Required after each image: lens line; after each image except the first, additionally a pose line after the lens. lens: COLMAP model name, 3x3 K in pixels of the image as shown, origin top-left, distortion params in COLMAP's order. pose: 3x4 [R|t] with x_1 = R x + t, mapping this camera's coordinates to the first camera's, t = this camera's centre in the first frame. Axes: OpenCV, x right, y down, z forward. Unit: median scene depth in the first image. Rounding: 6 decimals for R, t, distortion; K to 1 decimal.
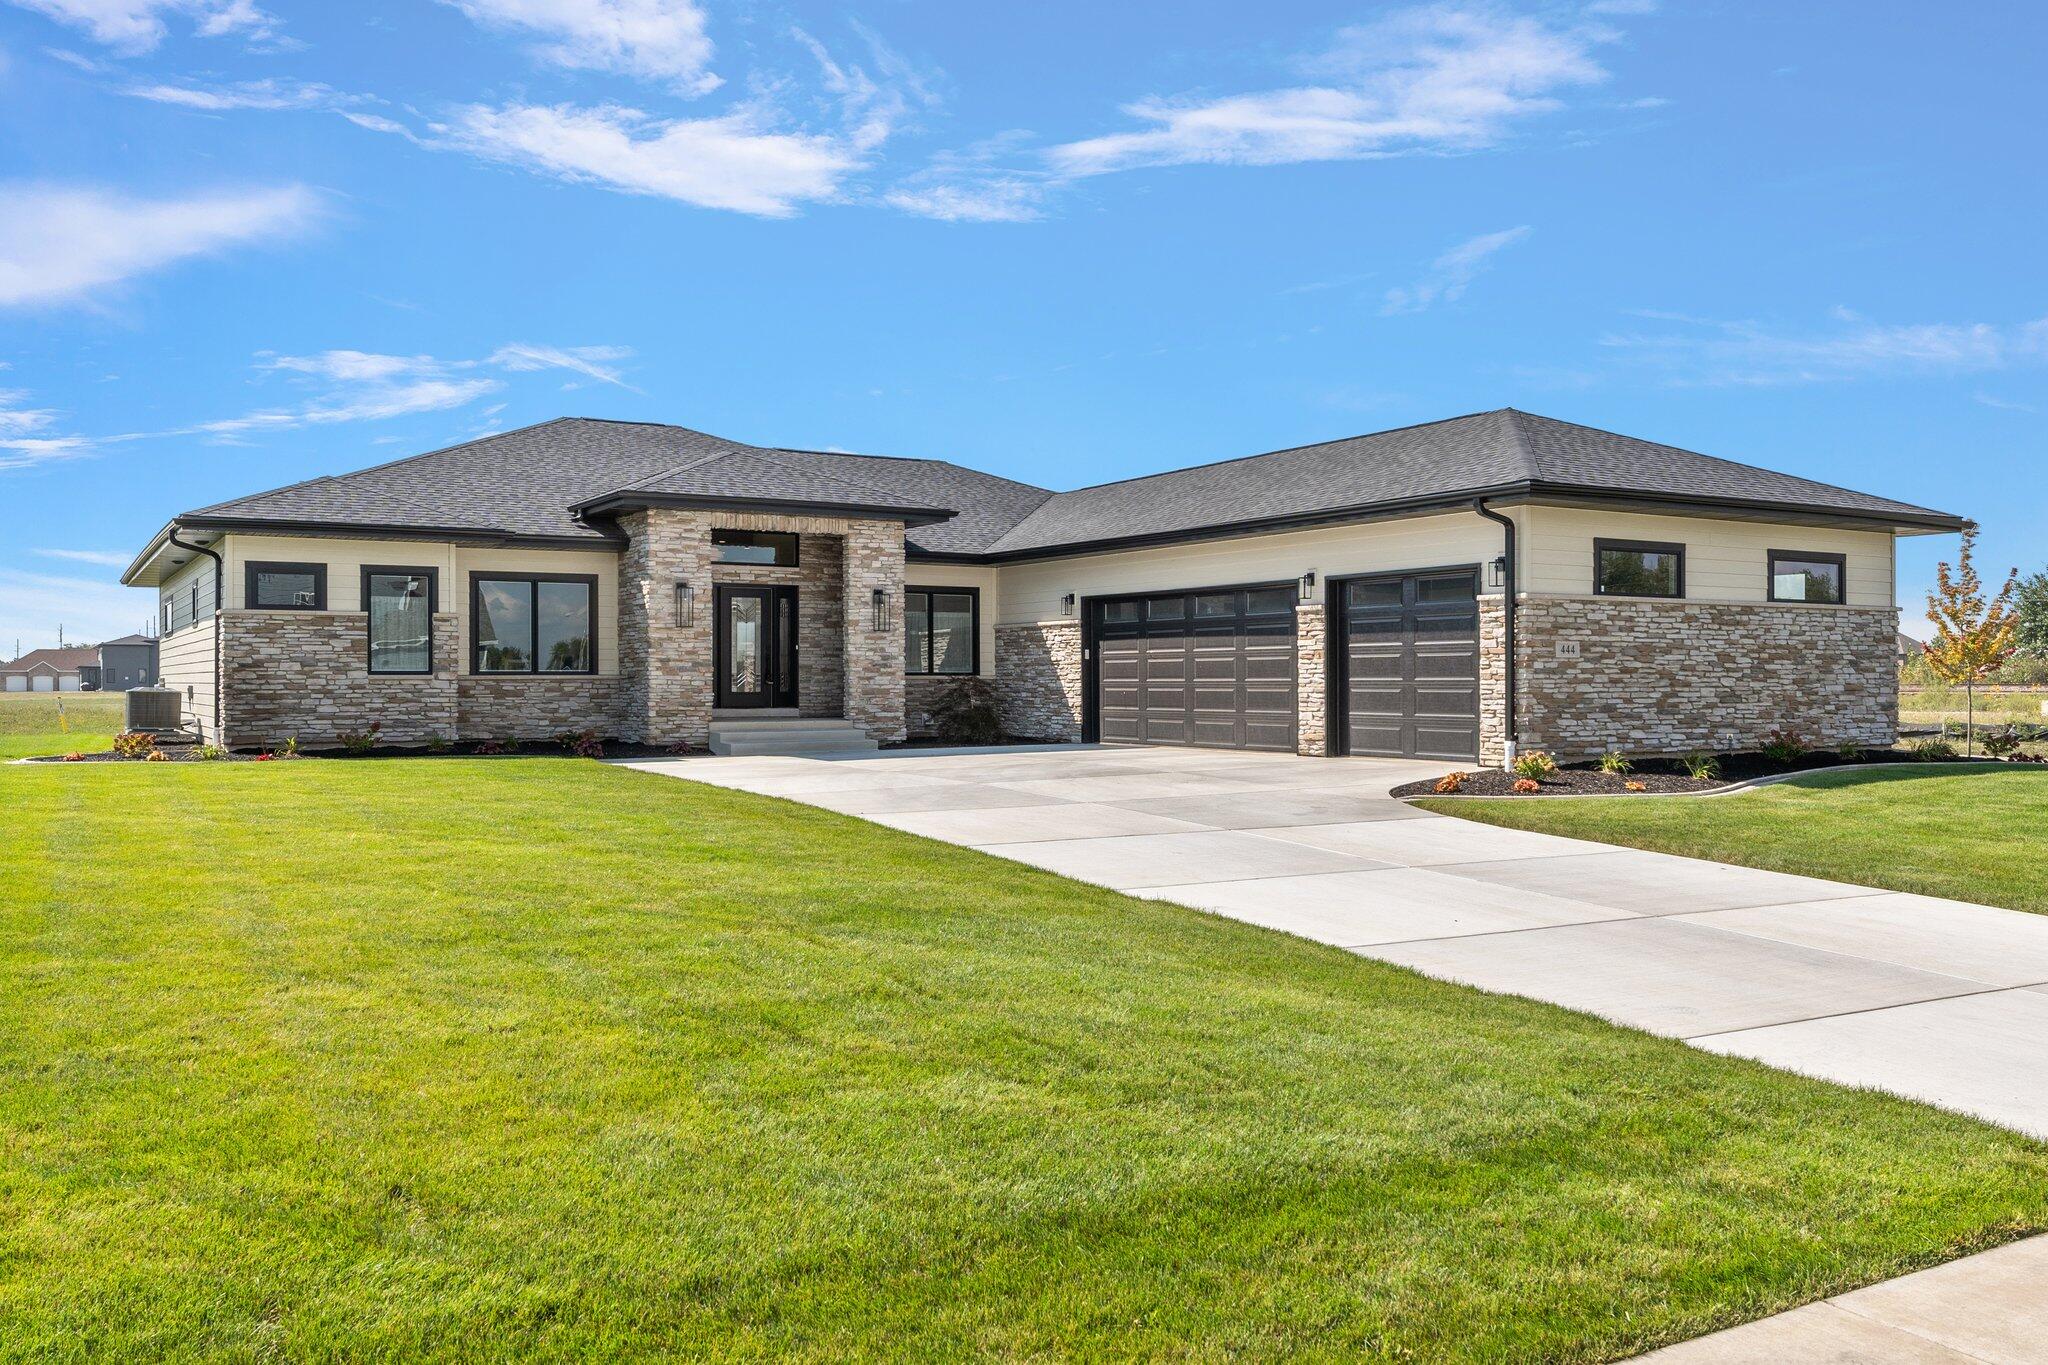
lens RADIAL K [[1640.2, 0, 1024.0], [0, 1640.2, 682.5], [0, 0, 1]] dist [0.006580, 0.000386]
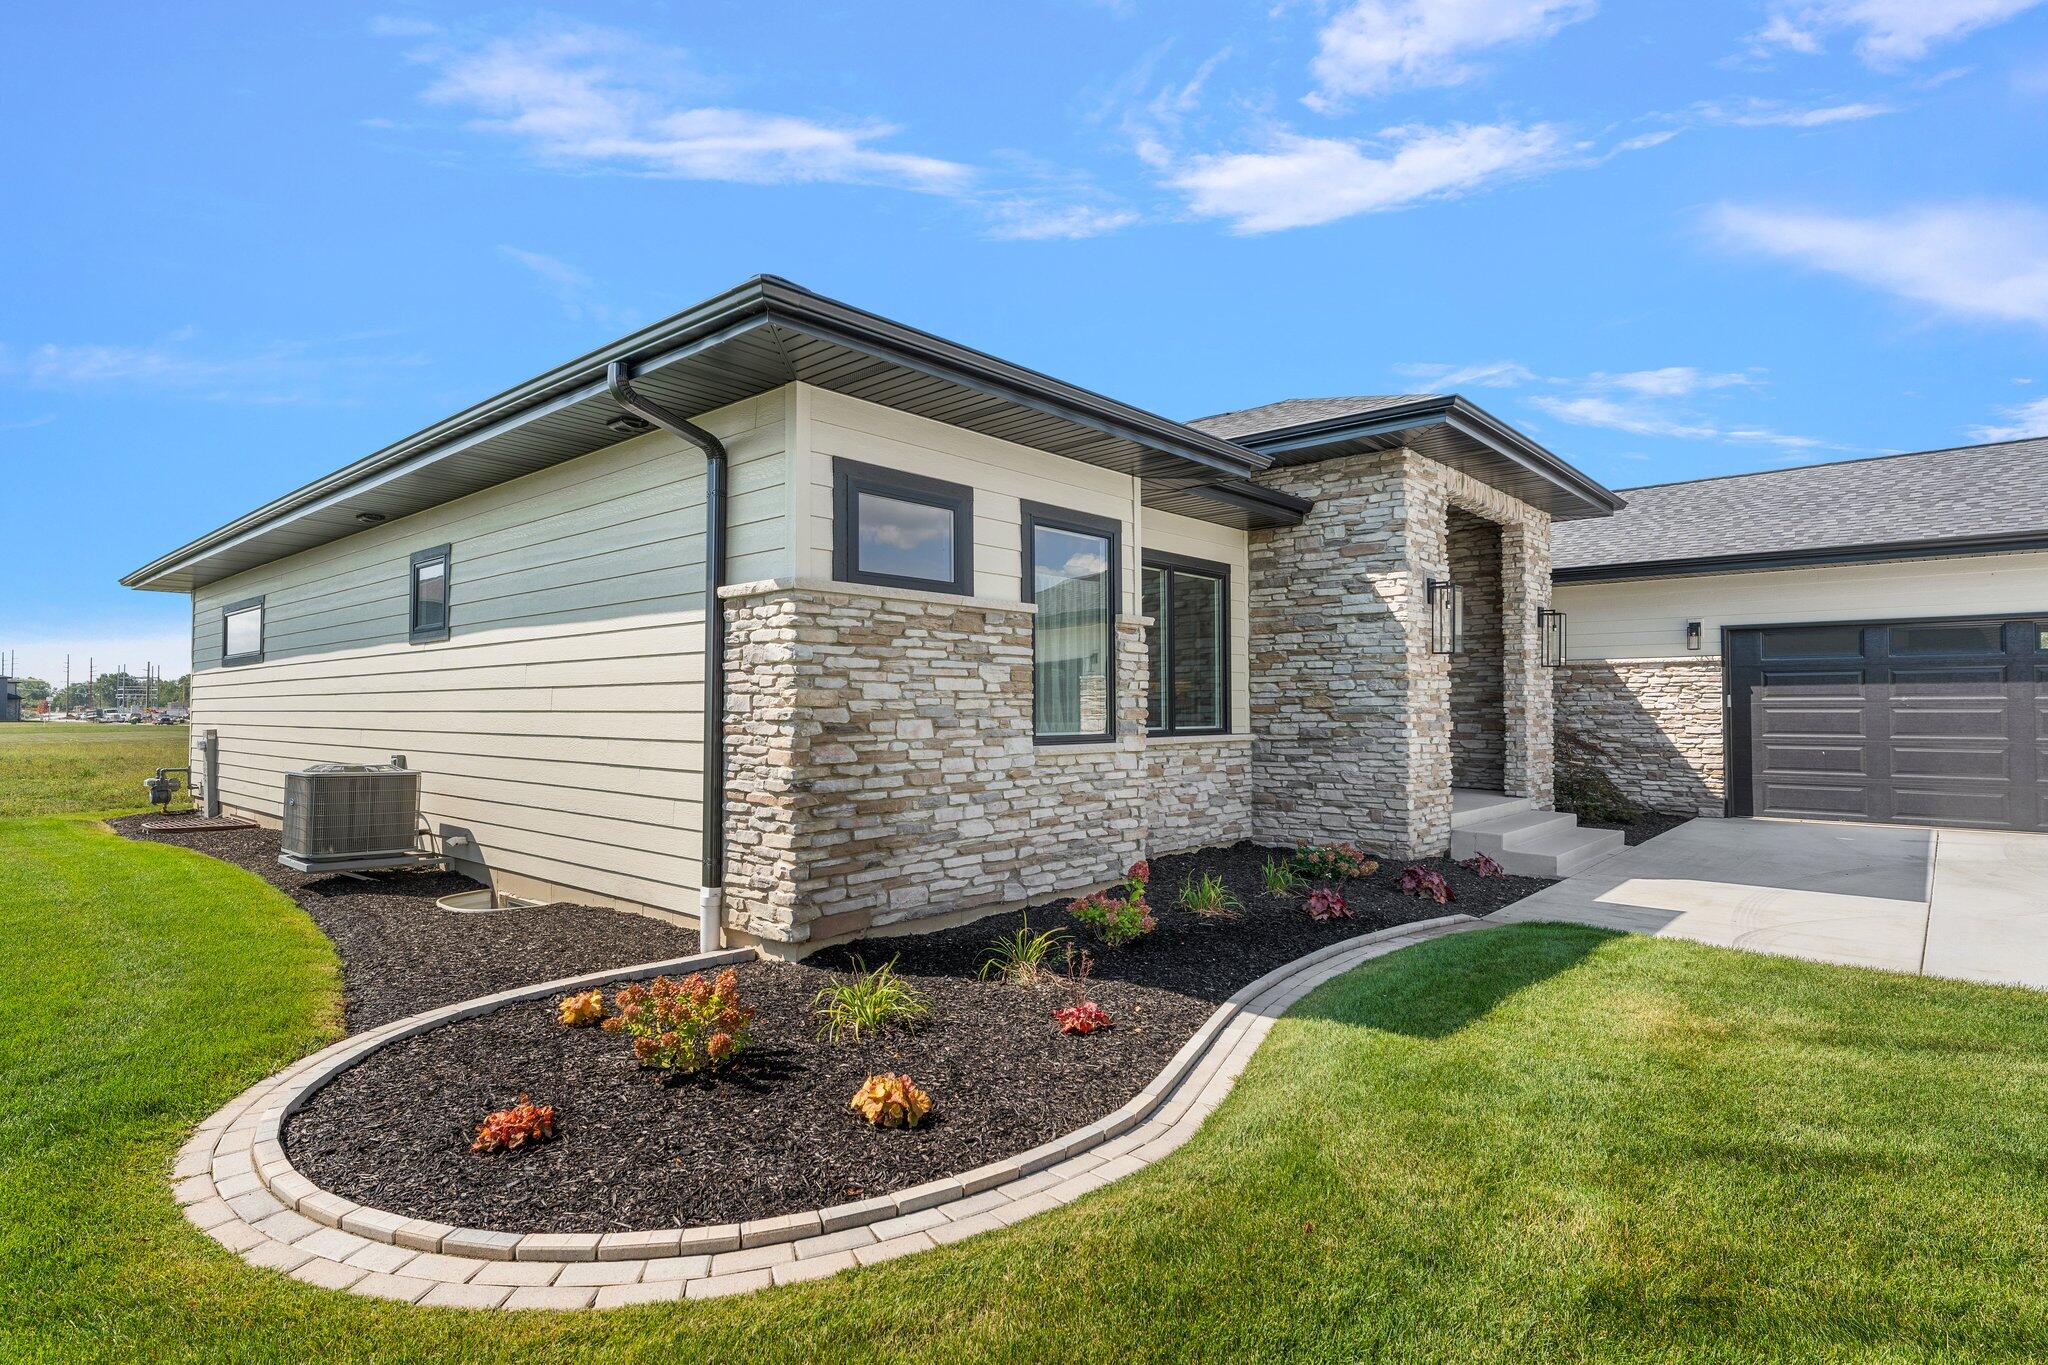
lens RADIAL K [[1042.1, 0, 1019.4], [0, 1042.1, 688.3], [0, 0, 1]] dist [0.000050, -0.000478]
pose [[0.956013, 0.007746, 0.293222, -0.449290], [-0.001439, 0.999763, -0.021719, -0.012961], [-0.293320, 0.020342, 0.955798, 0.674257]]
